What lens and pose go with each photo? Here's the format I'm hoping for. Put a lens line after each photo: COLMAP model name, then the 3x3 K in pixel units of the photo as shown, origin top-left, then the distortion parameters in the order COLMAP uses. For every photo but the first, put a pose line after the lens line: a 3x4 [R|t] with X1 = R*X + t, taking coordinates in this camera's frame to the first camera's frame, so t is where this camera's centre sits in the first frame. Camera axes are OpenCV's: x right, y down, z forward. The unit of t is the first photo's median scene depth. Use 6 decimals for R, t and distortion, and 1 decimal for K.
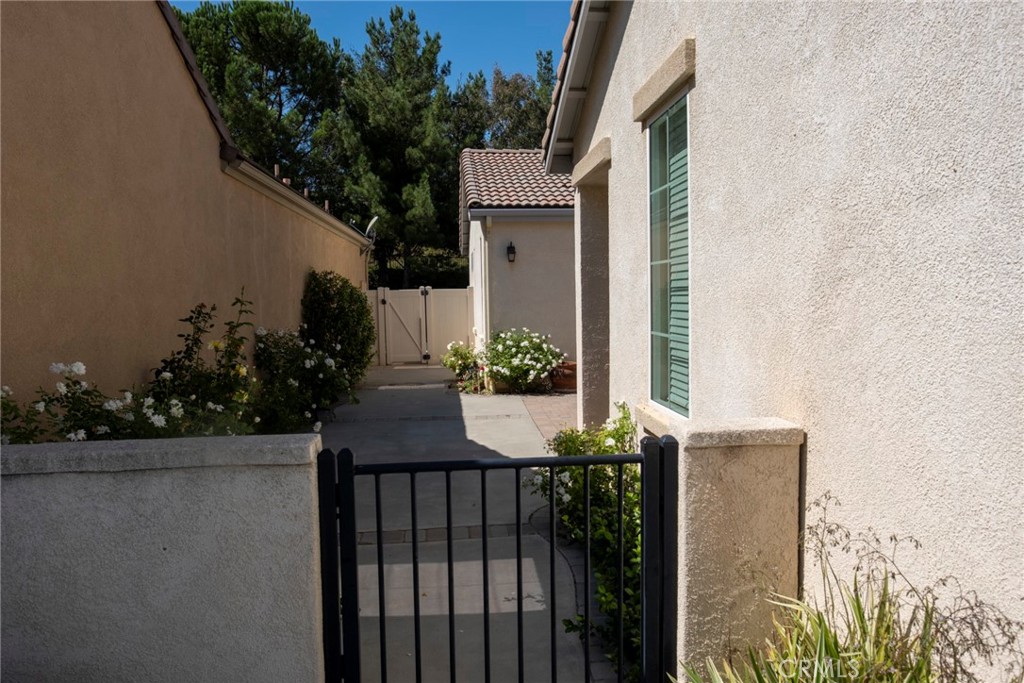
lens RADIAL K [[713.8, 0, 516.9], [0, 713.8, 339.8], [0, 0, 1]] dist [-0.016621, 0.008600]
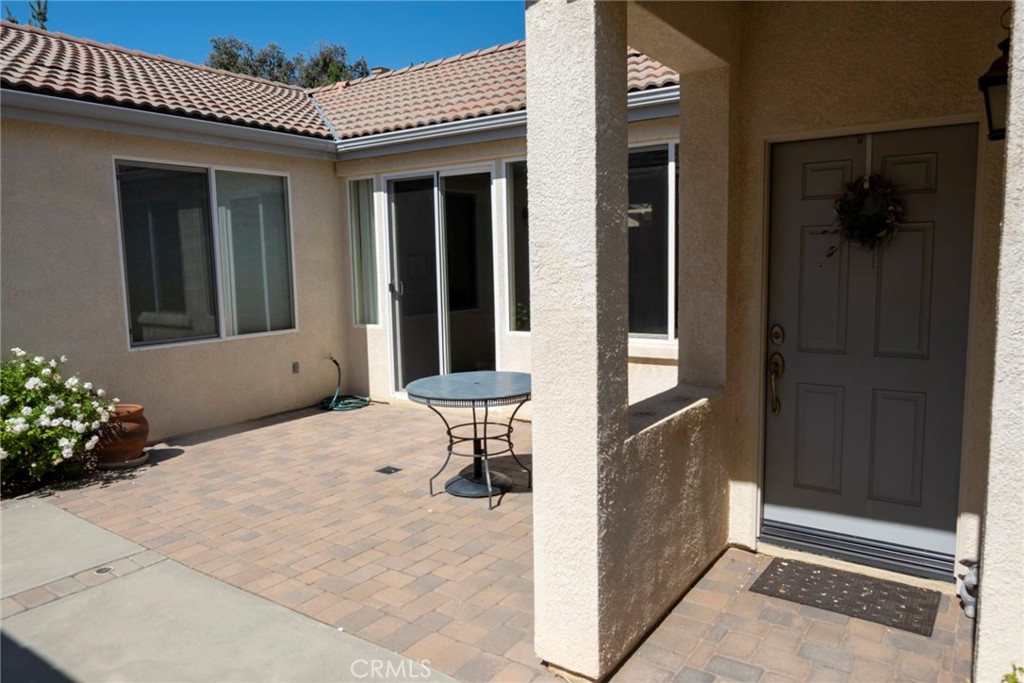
lens RADIAL K [[713.8, 0, 512.0], [0, 713.8, 342.1], [0, 0, 1]] dist [-0.016621, 0.008600]
pose [[0.642161, -0.085140, 0.761827, -0.169888], [0.057305, 0.996364, 0.063047, -0.039757], [-0.764425, 0.003170, 0.644705, 0.573607]]
